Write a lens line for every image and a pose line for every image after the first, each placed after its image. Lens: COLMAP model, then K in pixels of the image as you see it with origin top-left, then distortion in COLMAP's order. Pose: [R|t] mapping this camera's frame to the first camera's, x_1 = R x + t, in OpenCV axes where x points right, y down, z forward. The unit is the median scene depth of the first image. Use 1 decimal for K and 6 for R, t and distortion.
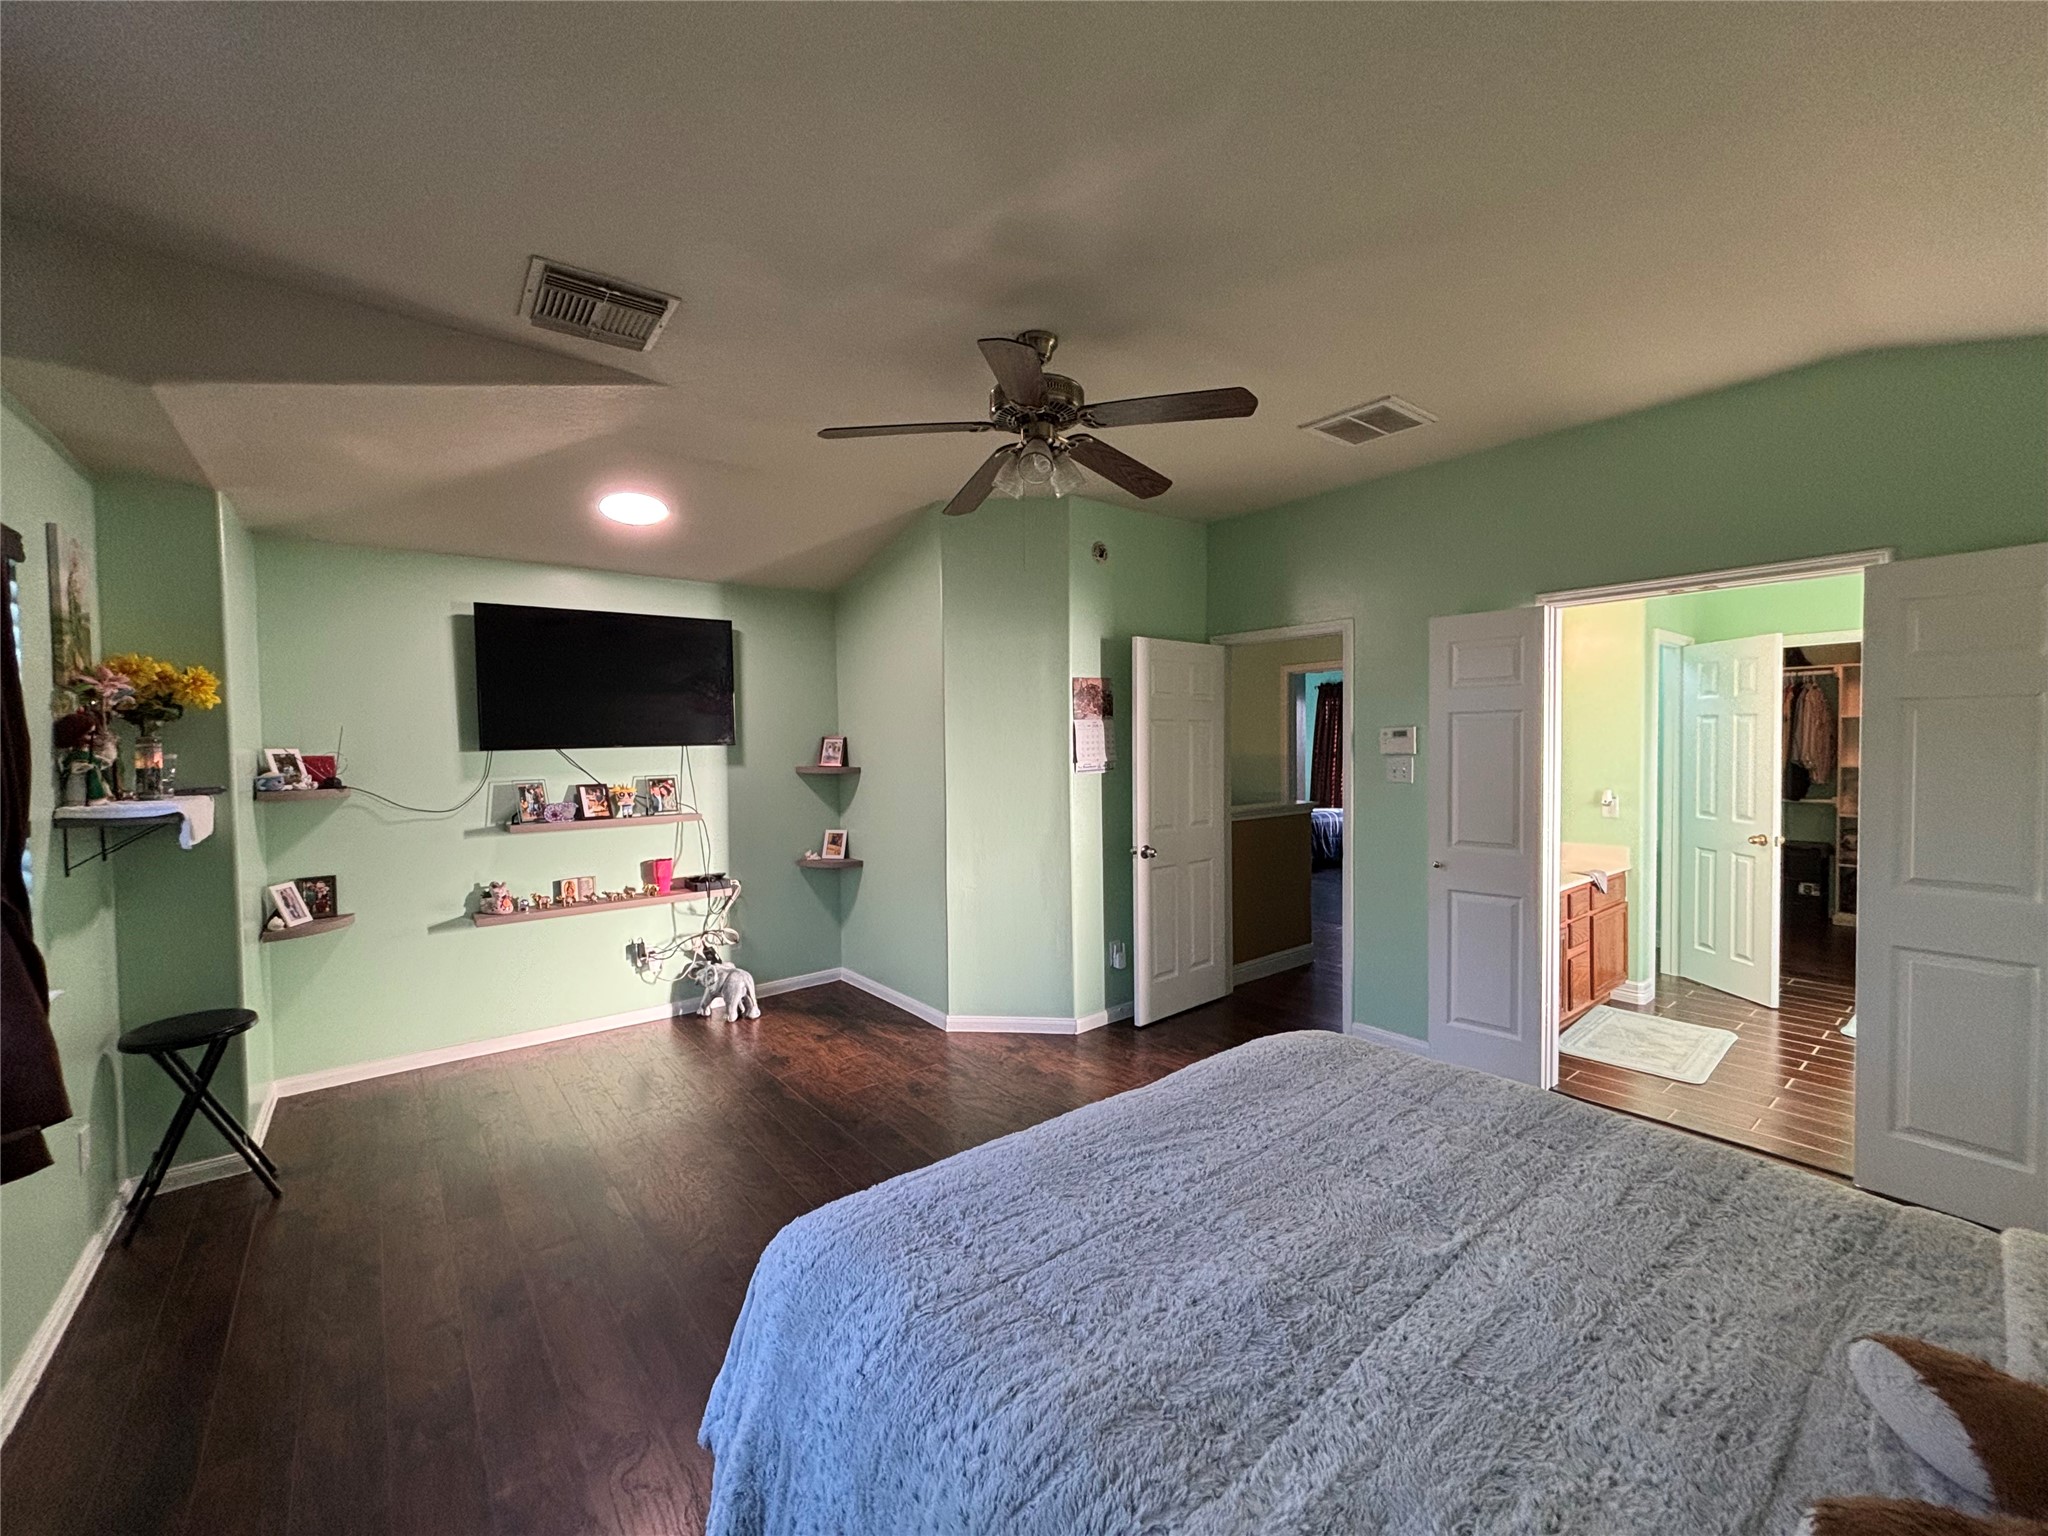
lens RADIAL K [[828.5, 0, 1024.0], [0, 828.5, 768.0], [0, 0, 1]] dist [-0.001163, 0.000067]
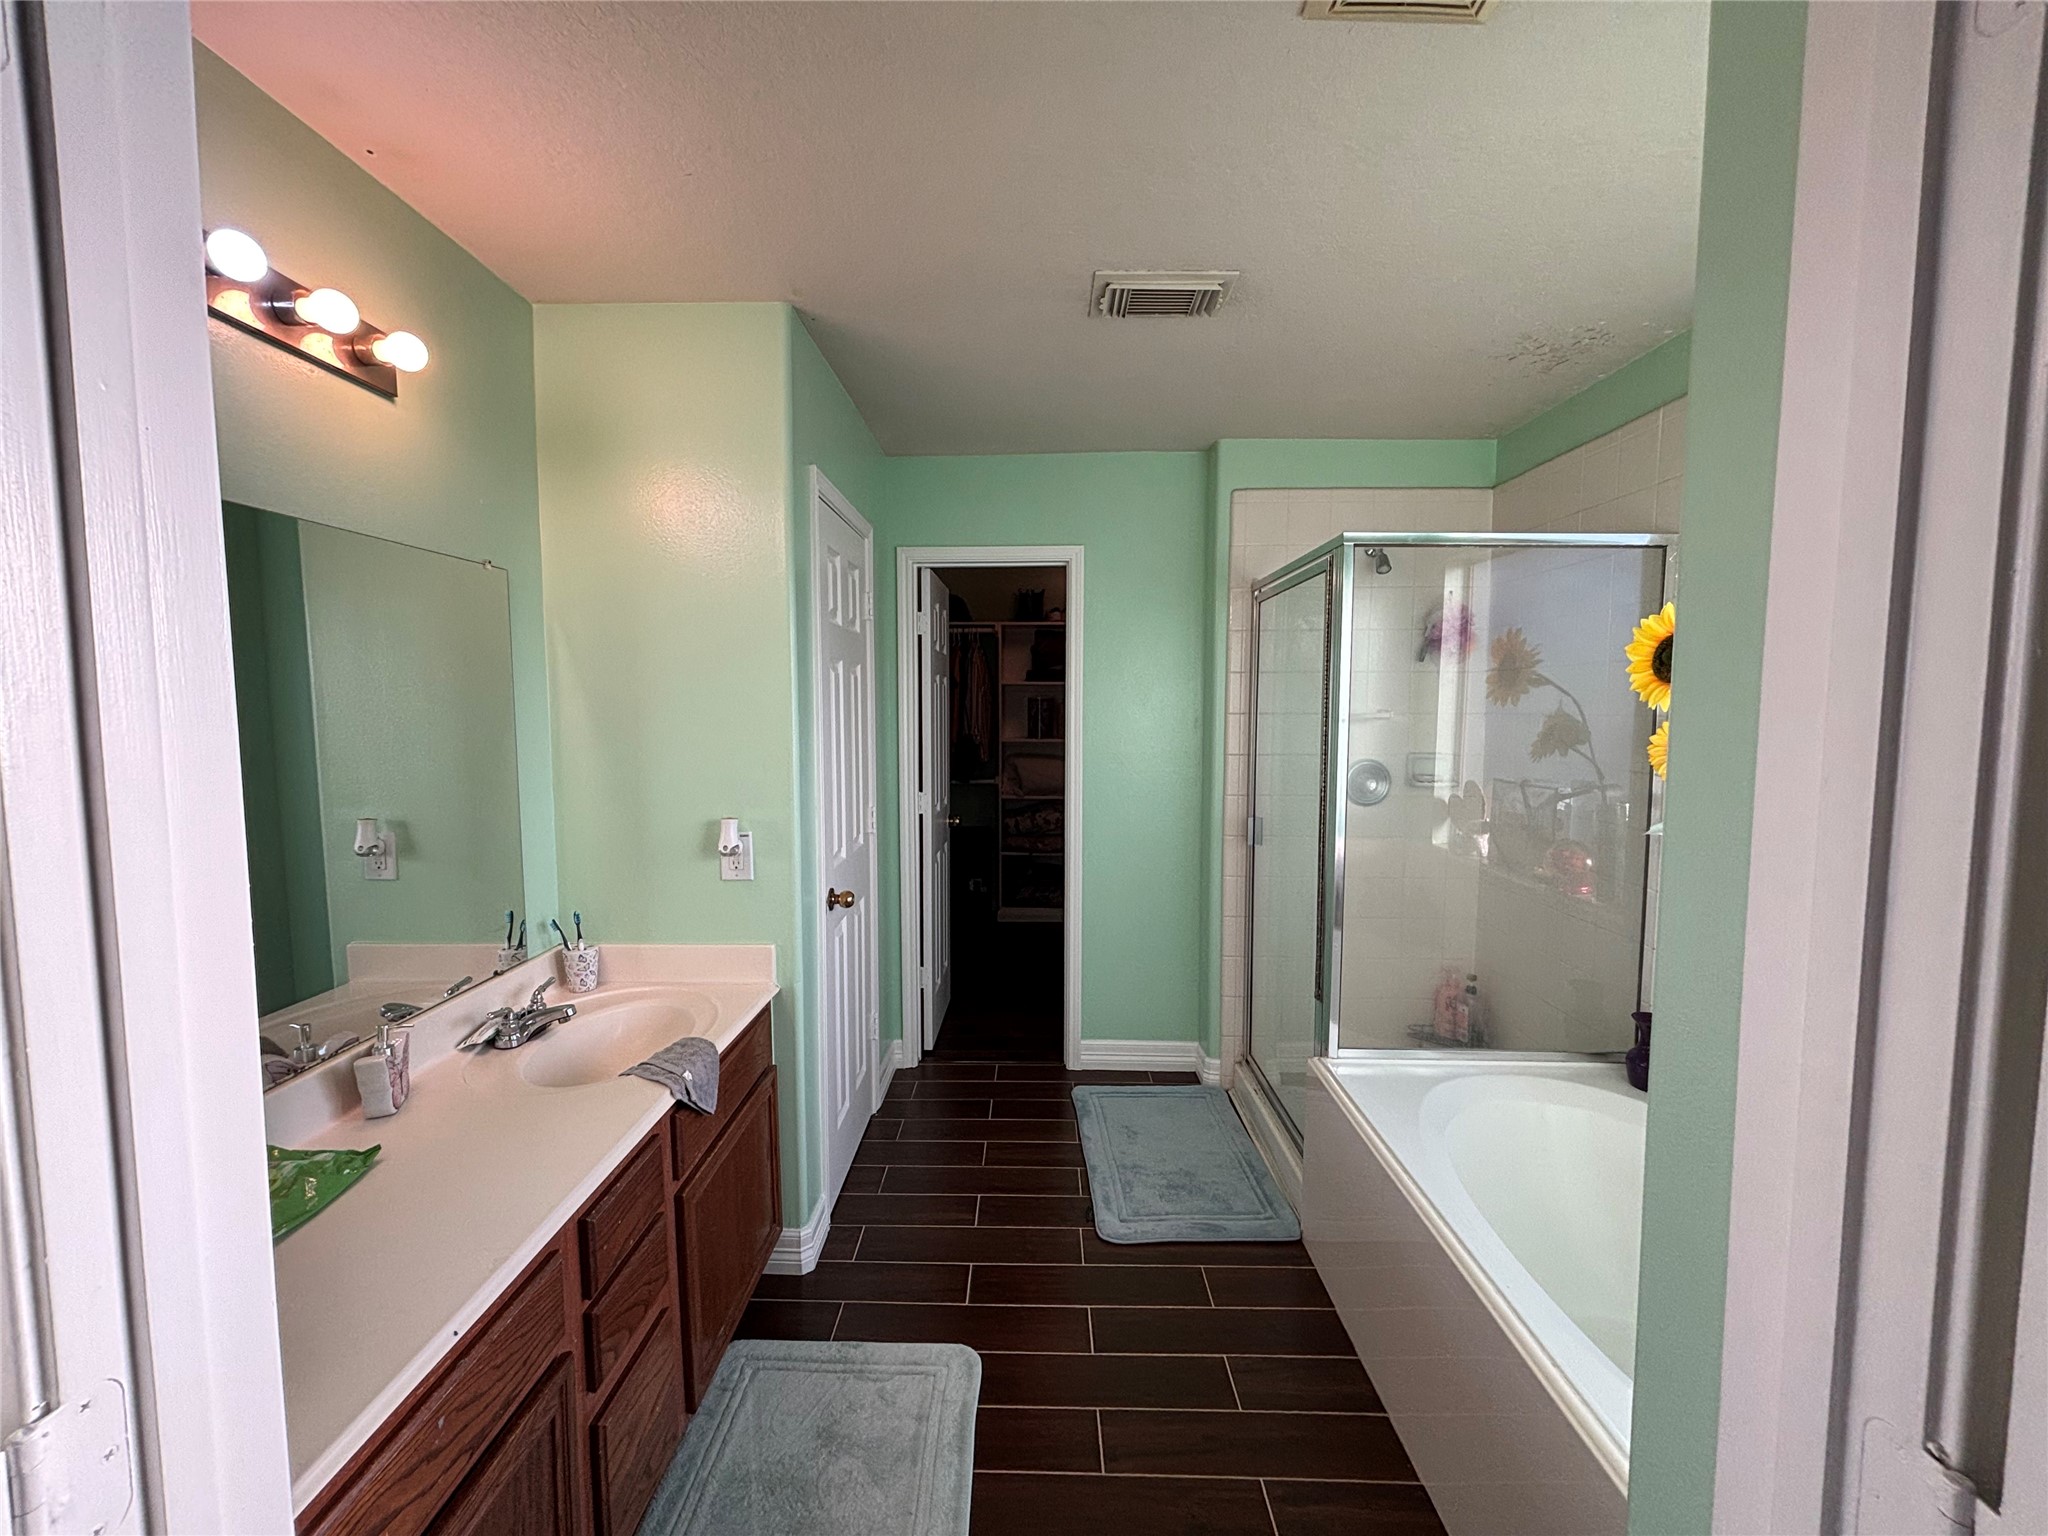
lens RADIAL K [[828.5, 0, 1024.0], [0, 828.5, 768.0], [0, 0, 1]] dist [-0.001163, 0.000067]
pose [[0.637516, -0.046786, 0.769016, 0.389506], [0.016378, 0.998752, 0.047186, -0.016333], [-0.770263, -0.017487, 0.637486, 0.500024]]
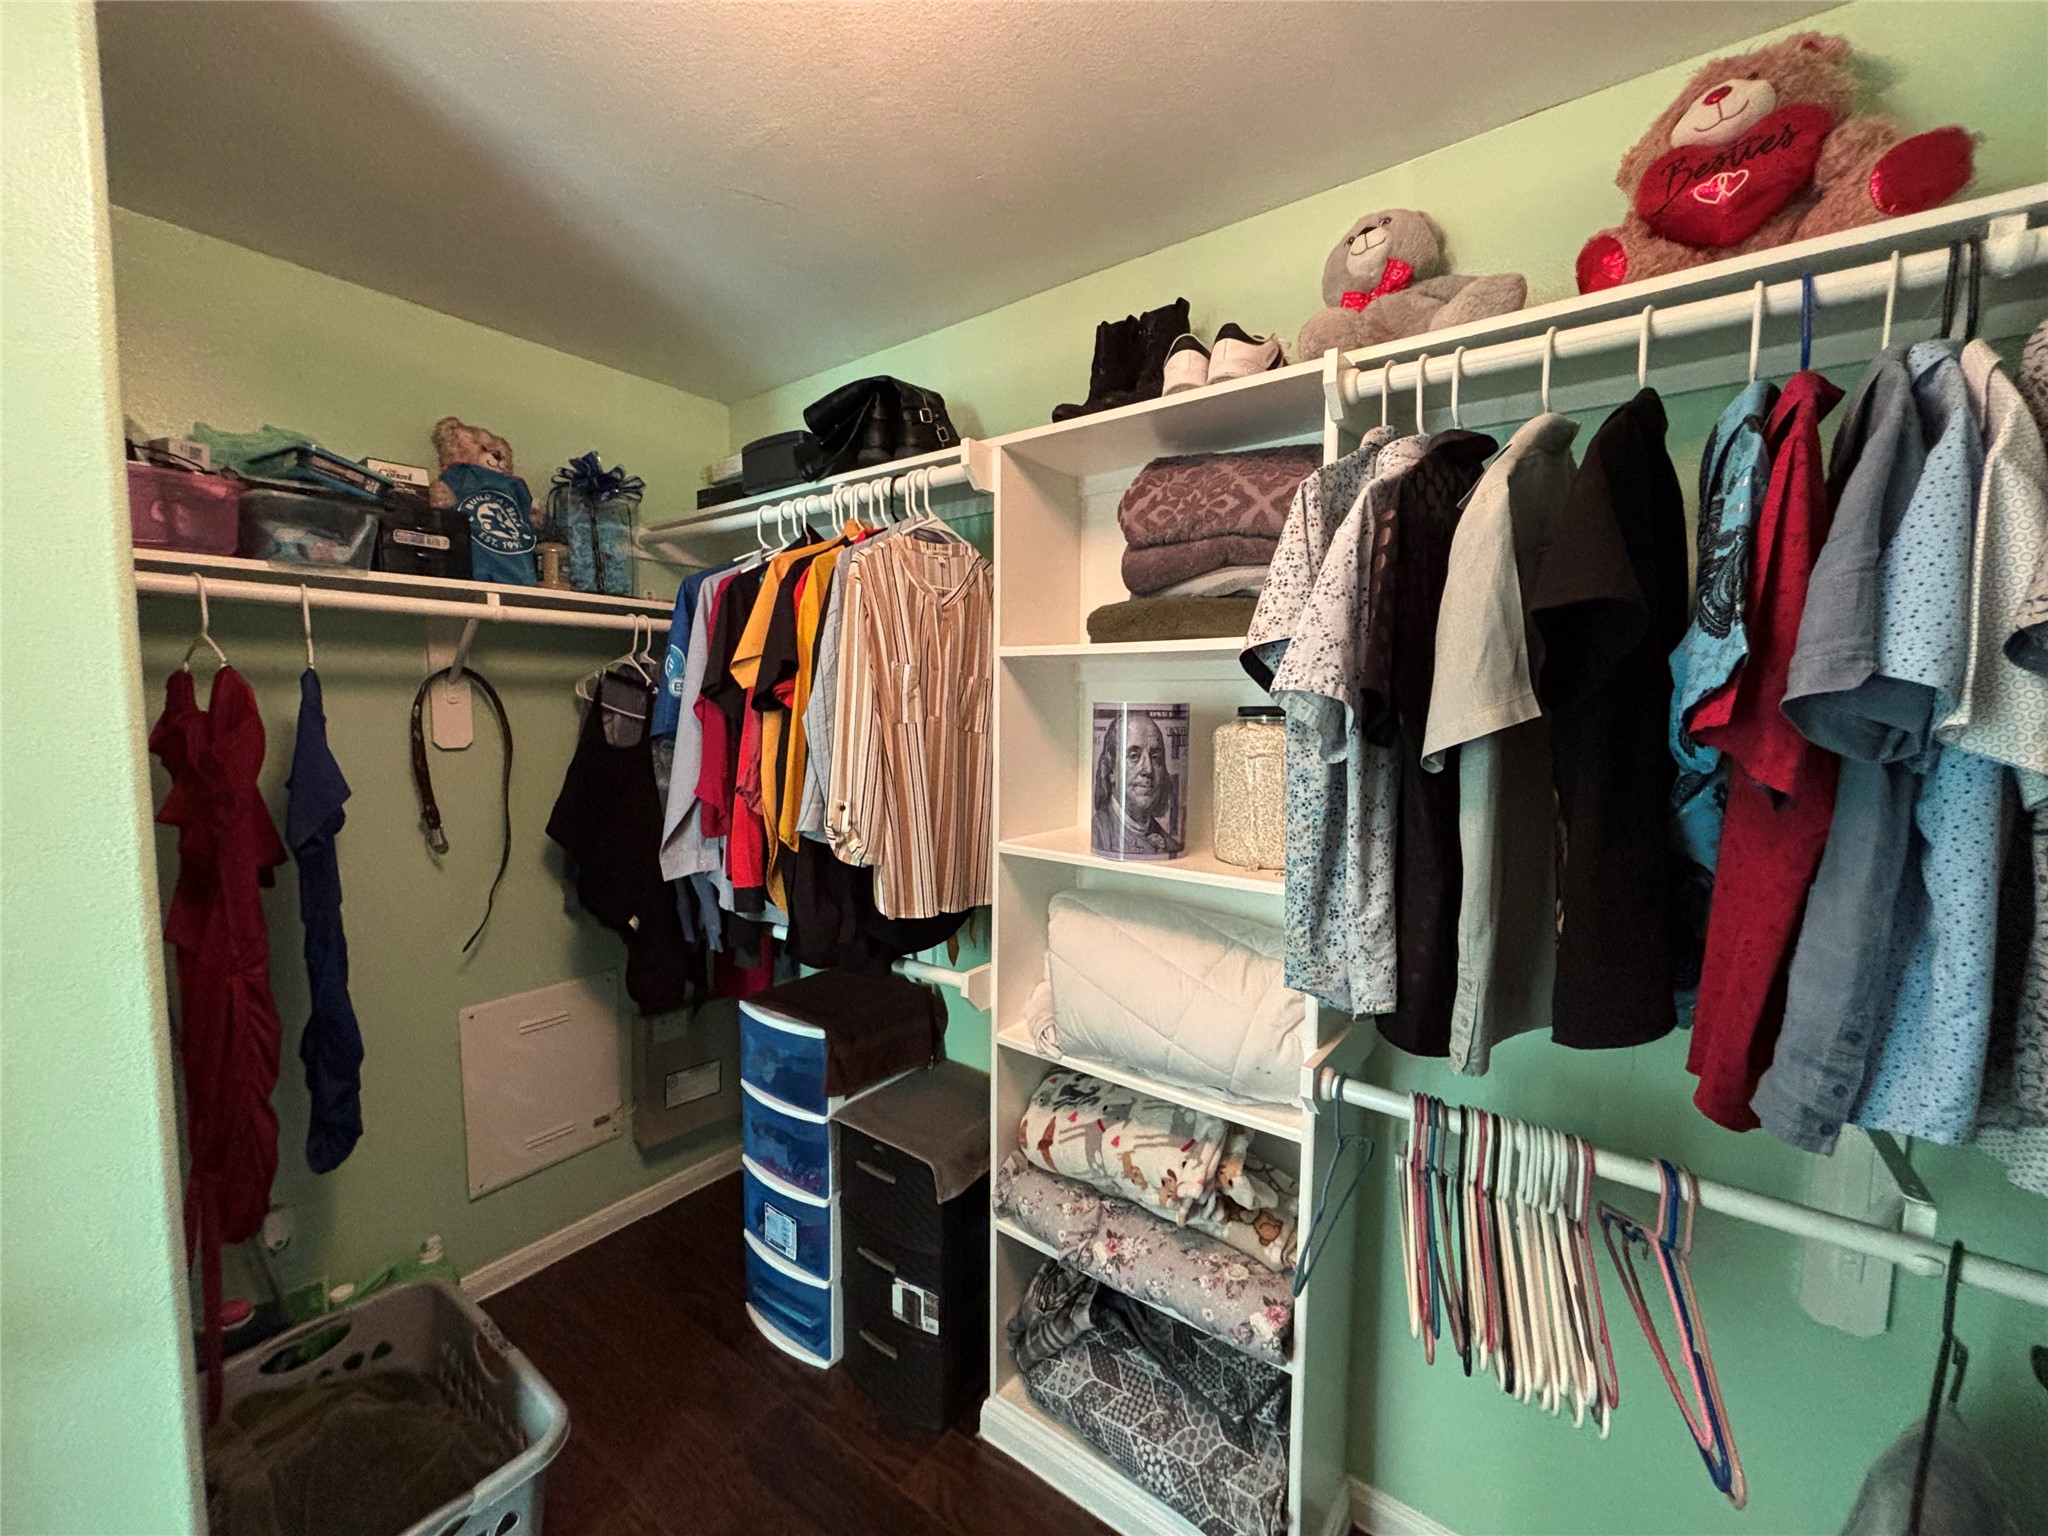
lens RADIAL K [[817.4, 0, 1024.0], [0, 817.4, 768.0], [0, 0, 1]] dist [-0.001477, -0.000325]
pose [[0.963958, -0.003157, 0.266034, 1.087032], [-0.009493, 0.998885, 0.046250, -0.043675], [-0.265883, -0.047109, 0.962853, 0.890206]]
